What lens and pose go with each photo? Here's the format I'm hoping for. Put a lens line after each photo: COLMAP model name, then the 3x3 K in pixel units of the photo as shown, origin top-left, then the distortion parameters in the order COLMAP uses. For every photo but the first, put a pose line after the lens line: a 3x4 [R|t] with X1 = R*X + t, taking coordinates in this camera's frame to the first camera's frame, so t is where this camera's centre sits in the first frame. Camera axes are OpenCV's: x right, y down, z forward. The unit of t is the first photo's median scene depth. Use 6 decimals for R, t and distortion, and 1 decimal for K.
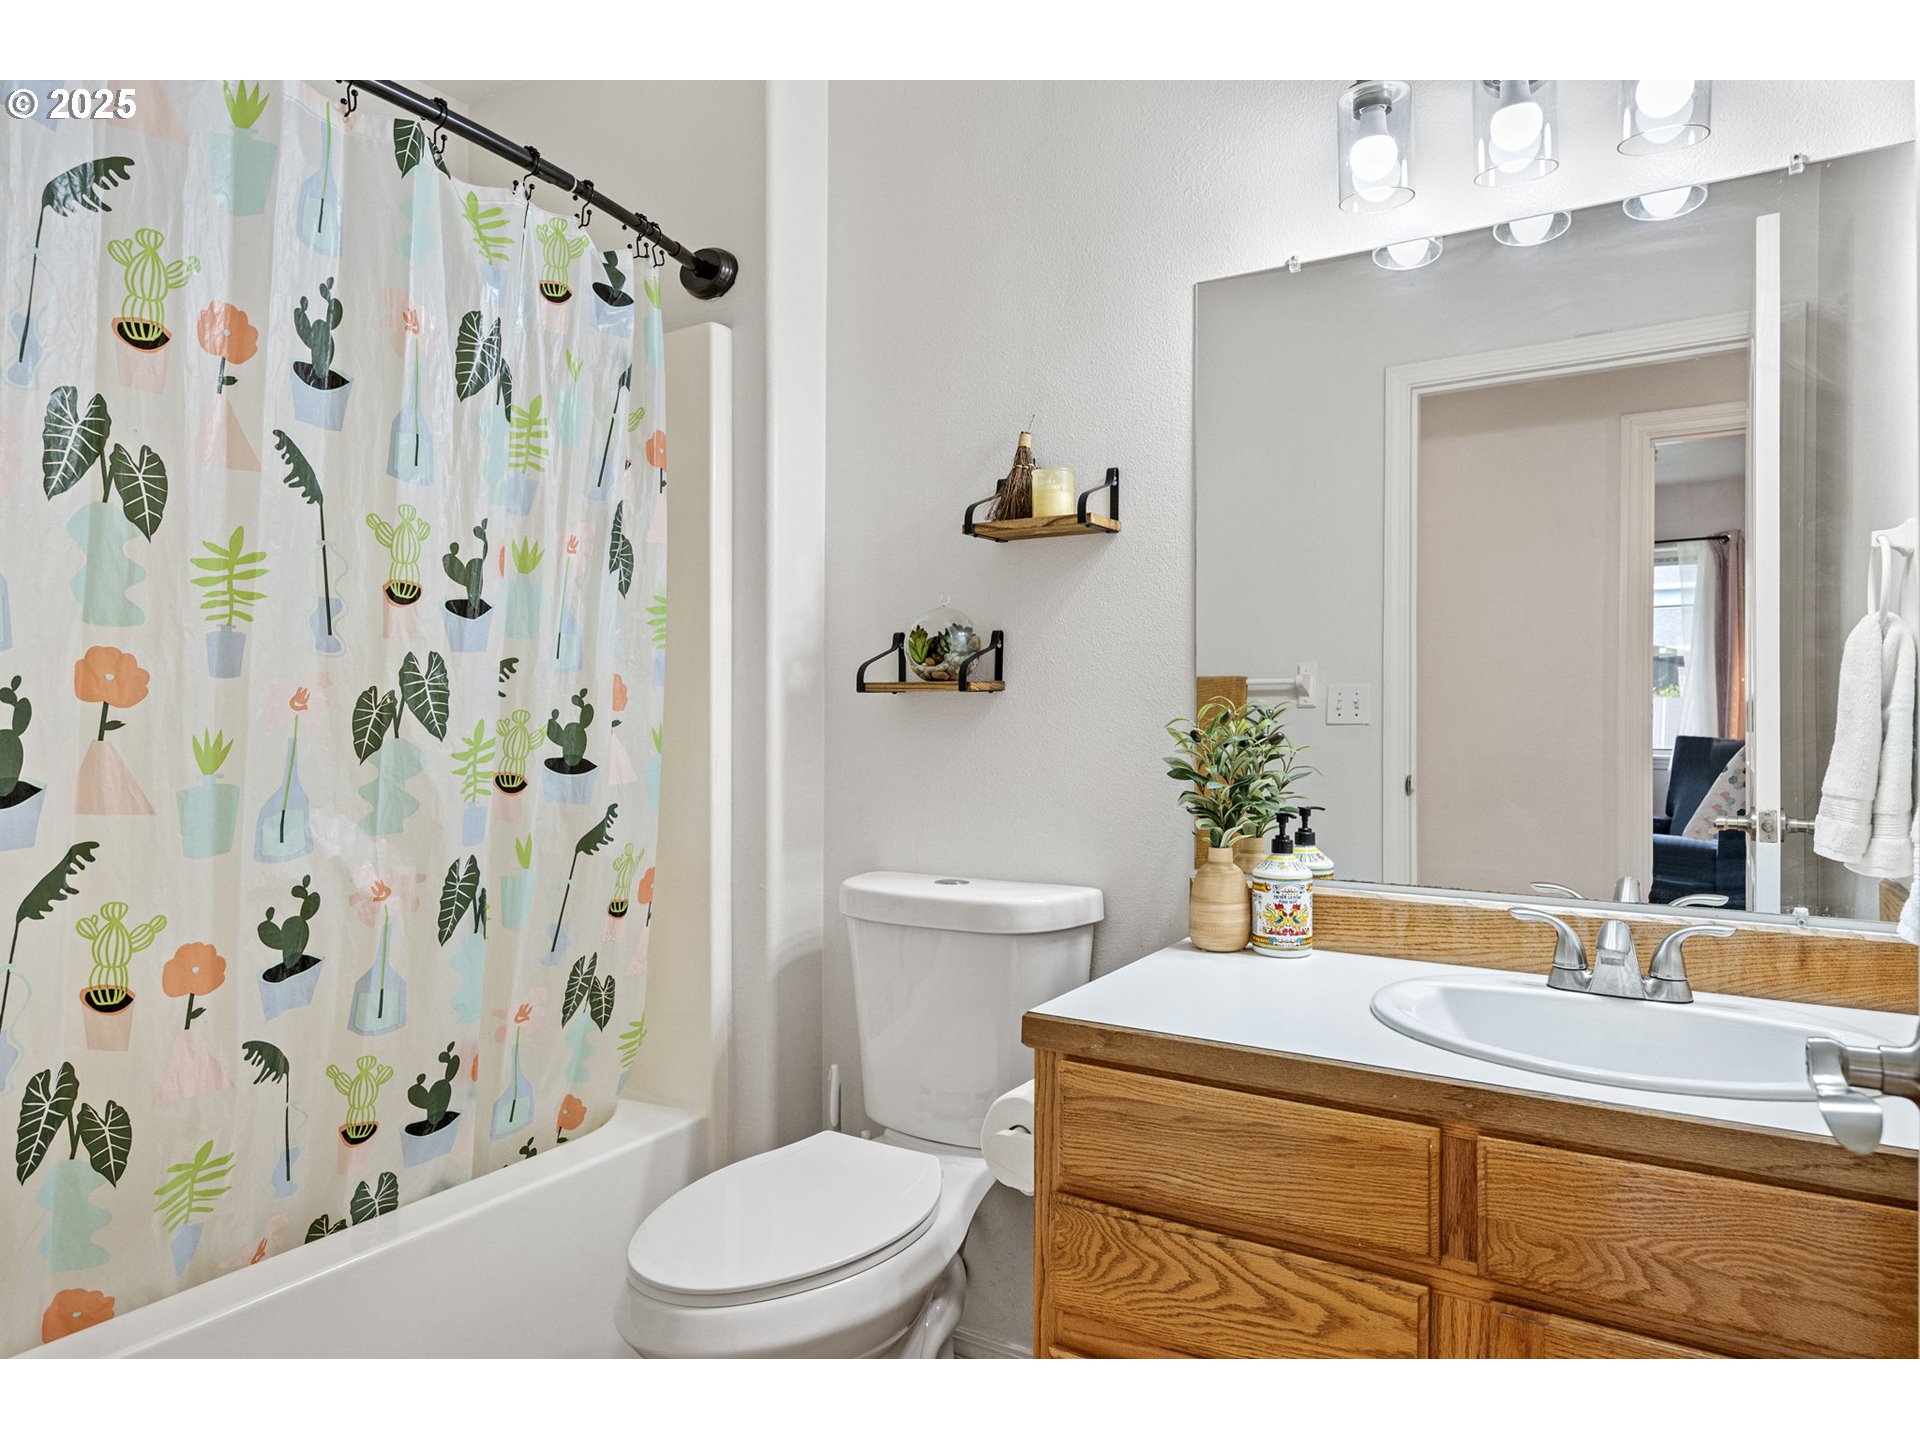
lens RADIAL K [[1211.5, 0, 920.7], [0, 1211.5, 707.0], [0, 0, 1]] dist [-0.005284, 0.002741]
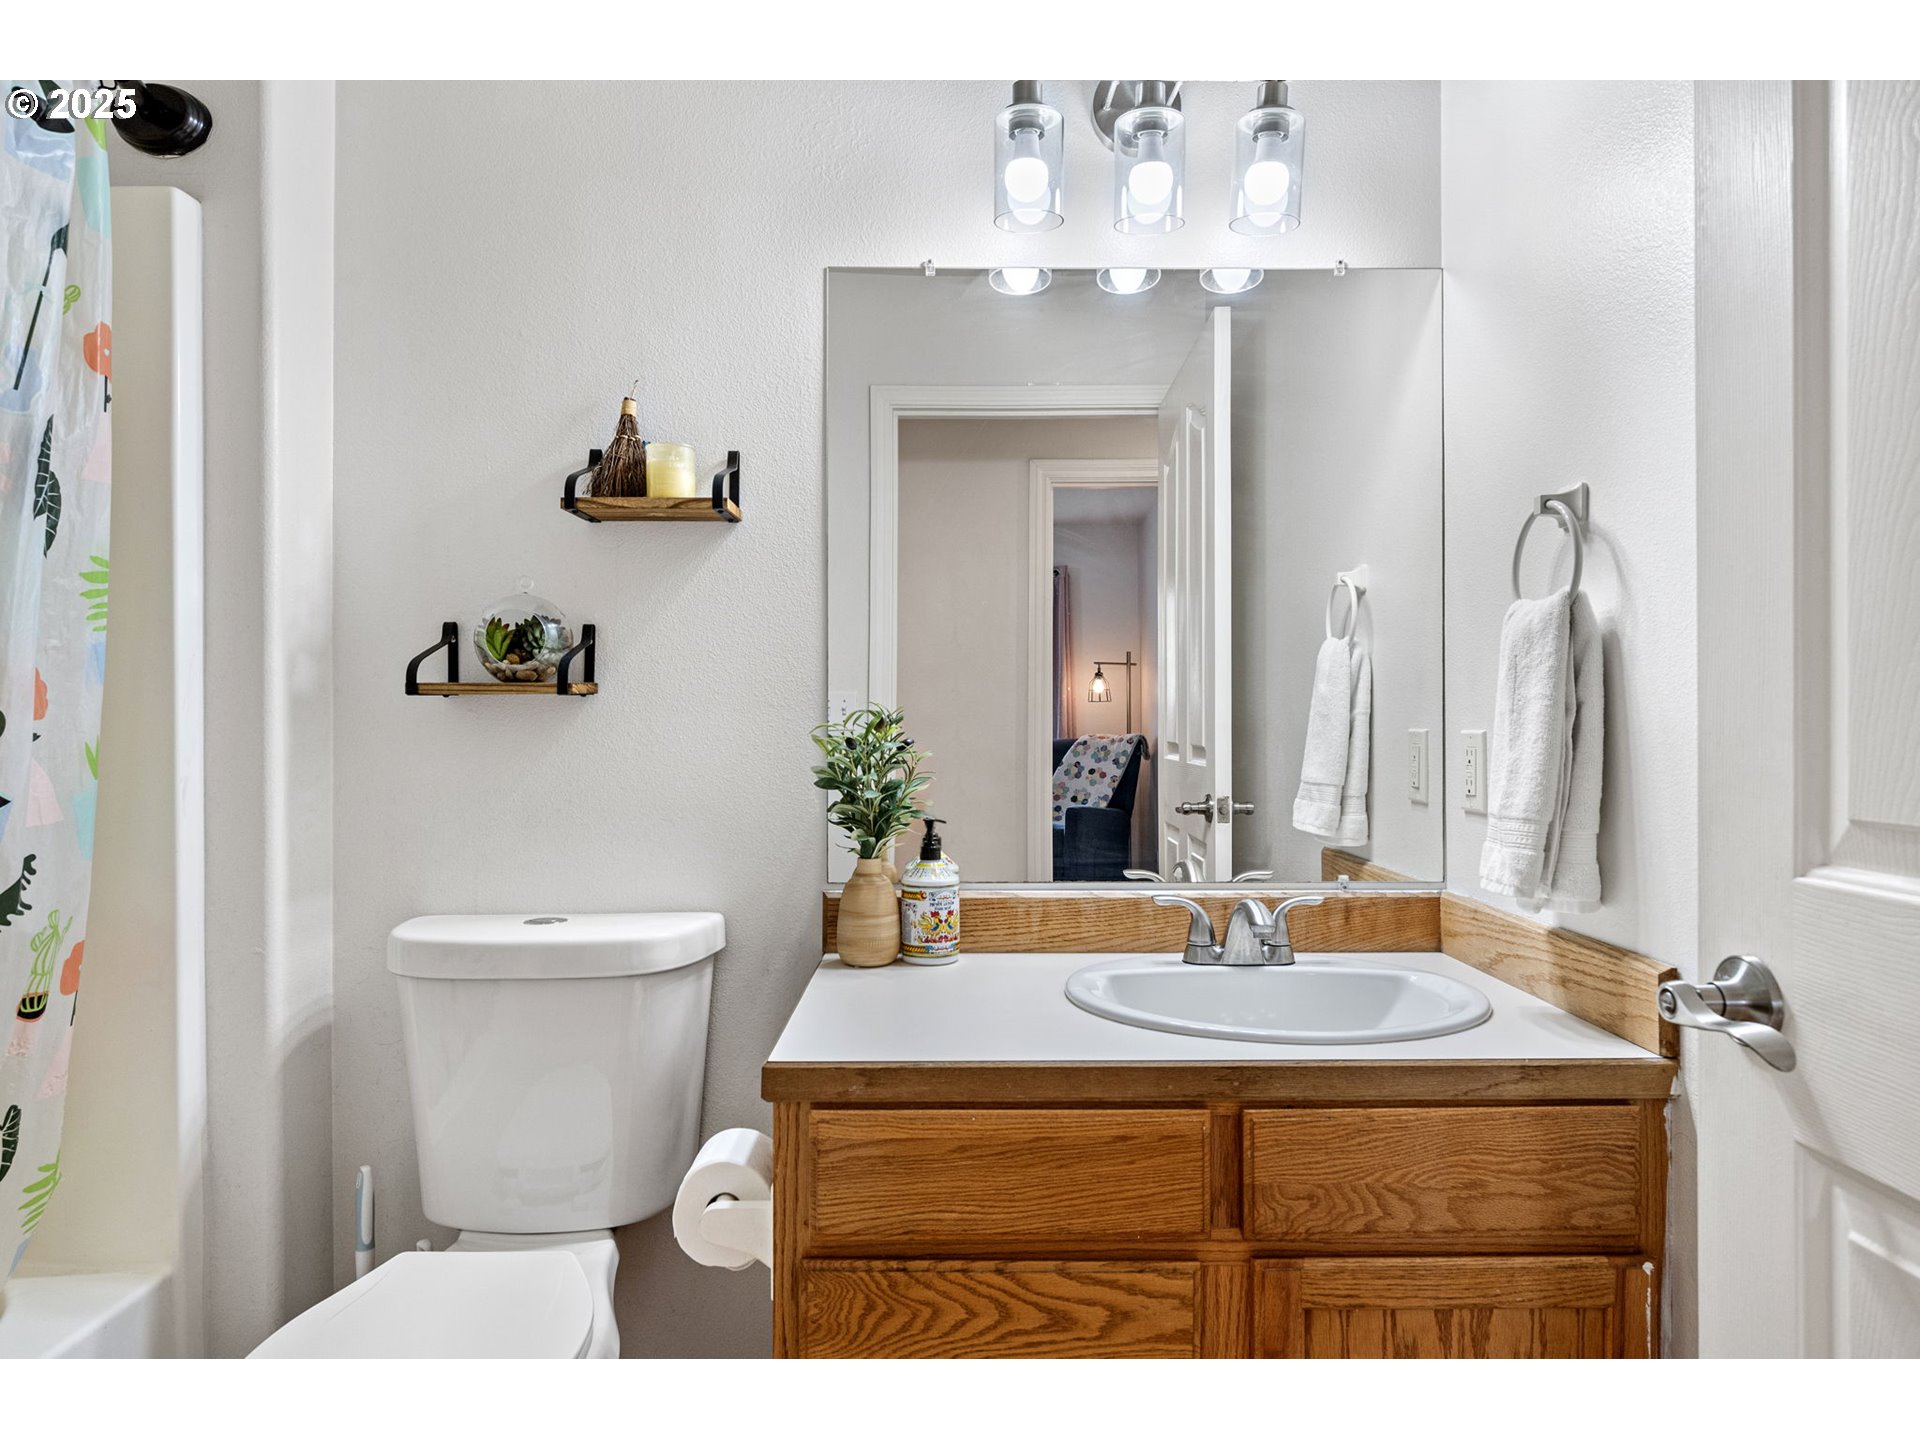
lens RADIAL K [[1211.5, 0, 964.6], [0, 1211.5, 715.6], [0, 0, 1]] dist [-0.005284, 0.002741]
pose [[0.832151, -0.003237, 0.554540, -0.232337], [0.001632, 0.999993, 0.003388, -0.000703], [-0.554547, -0.001914, 0.832150, 0.163347]]
